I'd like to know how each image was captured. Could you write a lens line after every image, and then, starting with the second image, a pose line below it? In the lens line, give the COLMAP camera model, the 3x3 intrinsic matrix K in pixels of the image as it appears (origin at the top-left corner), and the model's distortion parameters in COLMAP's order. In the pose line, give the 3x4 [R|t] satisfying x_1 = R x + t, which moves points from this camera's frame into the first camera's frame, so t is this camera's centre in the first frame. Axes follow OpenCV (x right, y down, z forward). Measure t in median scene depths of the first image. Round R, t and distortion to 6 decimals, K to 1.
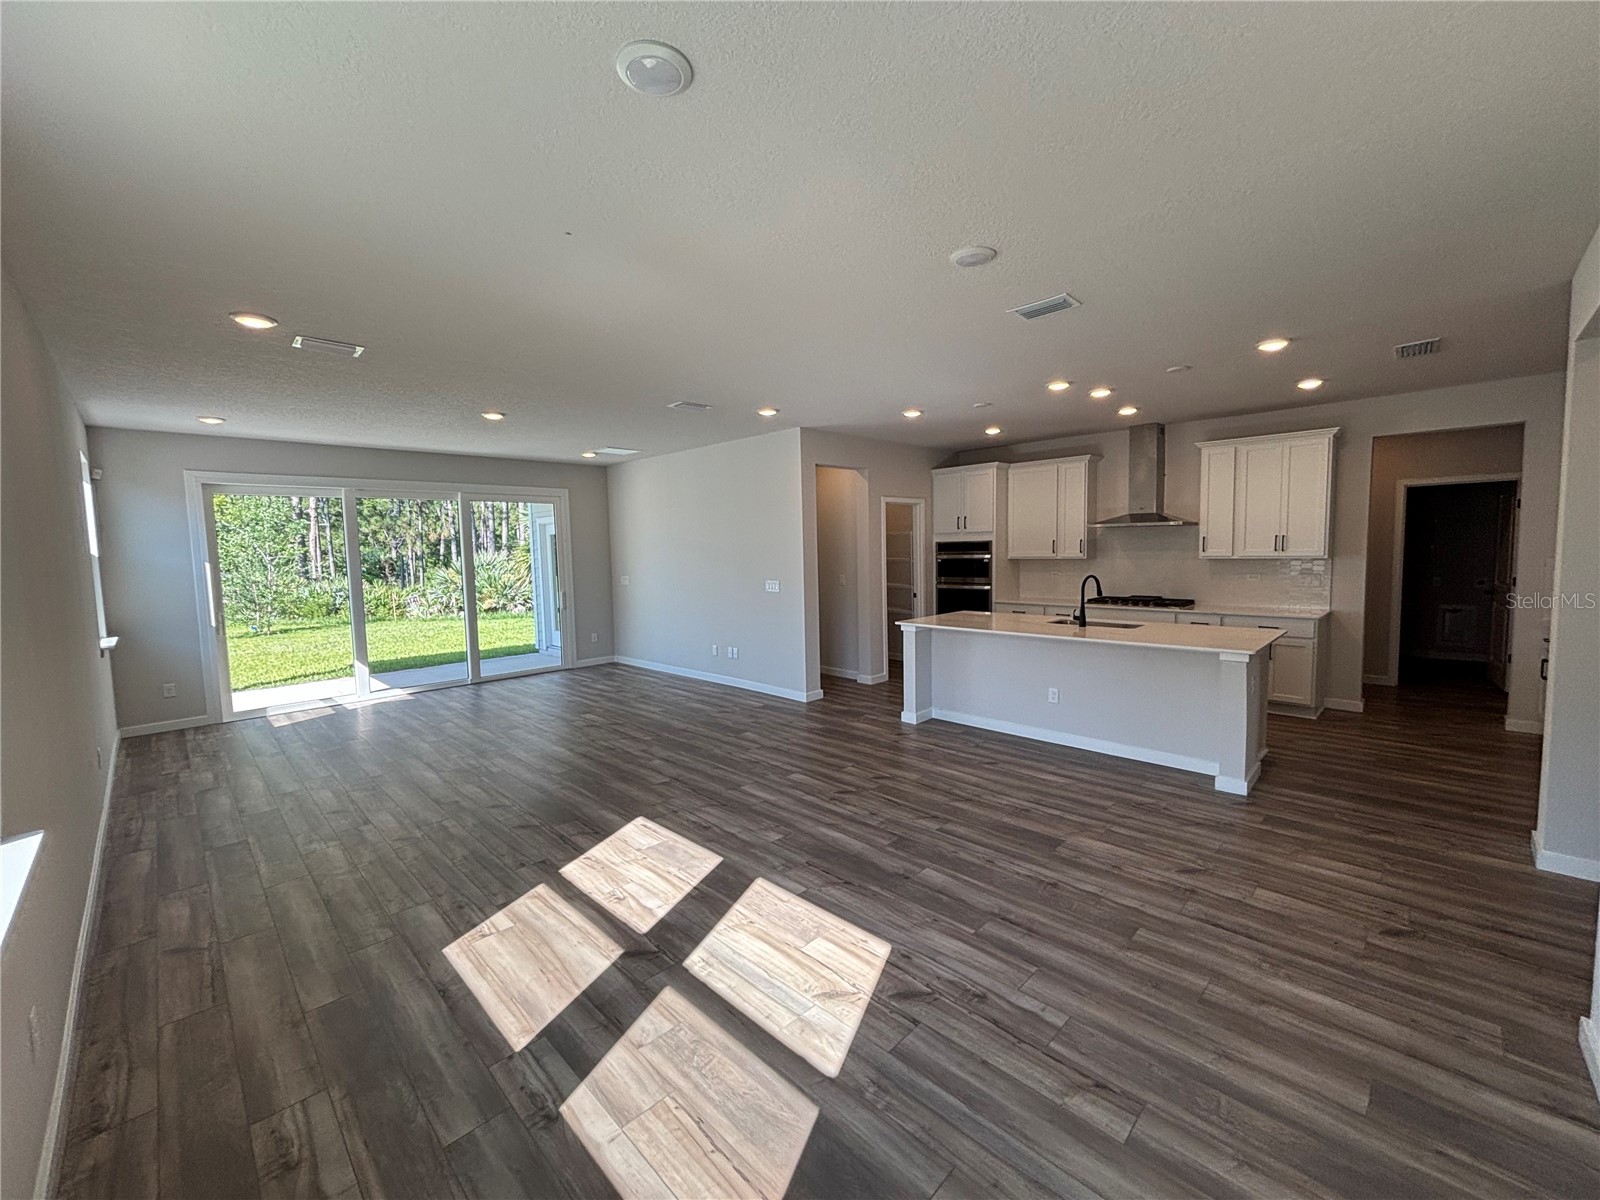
lens RADIAL K [[638.4, 0, 800.0], [0, 638.4, 600.0], [0, 0, 1]] dist [-0.001326, -0.000155]
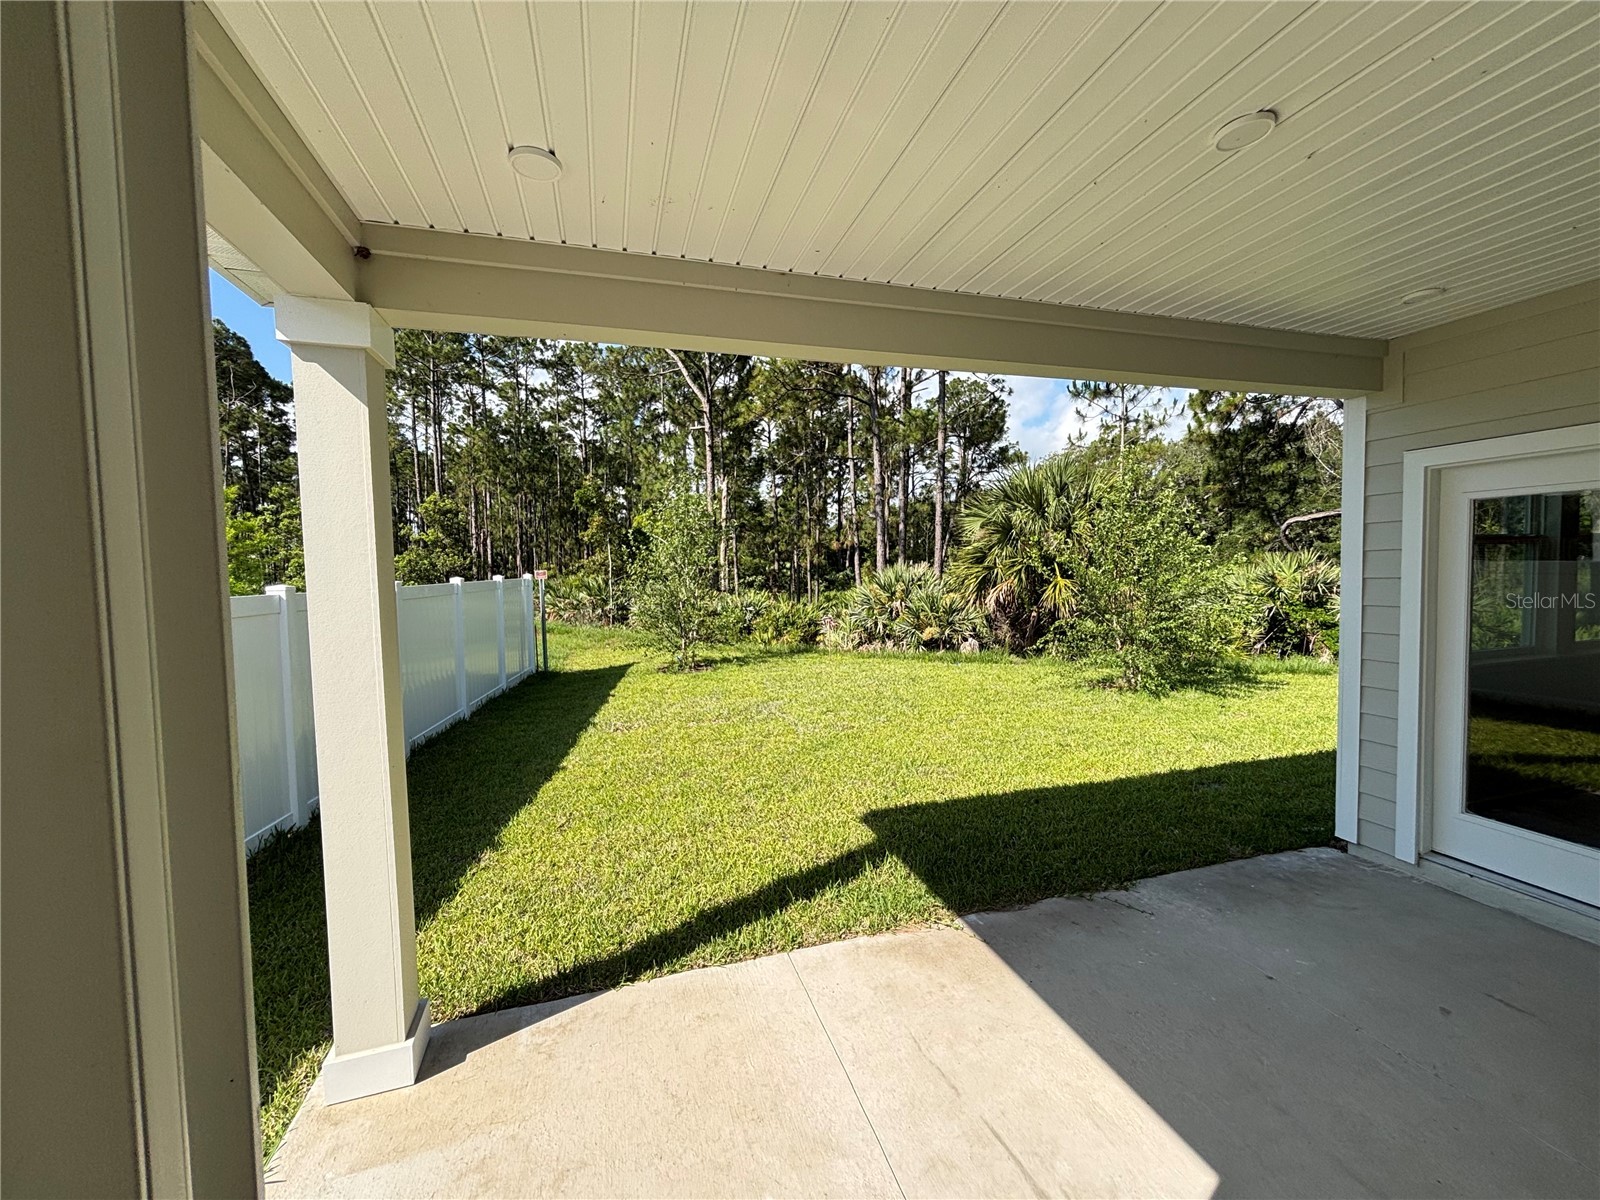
lens RADIAL K [[658.8, 0, 800.0], [0, 658.8, 600.0], [0, 0, 1]] dist [-0.001242, -0.000092]
pose [[0.872366, 0.030451, -0.487904, -0.325447], [-0.041733, 0.999054, -0.012266, -0.023654], [0.487069, 0.031062, 0.872811, 0.353267]]
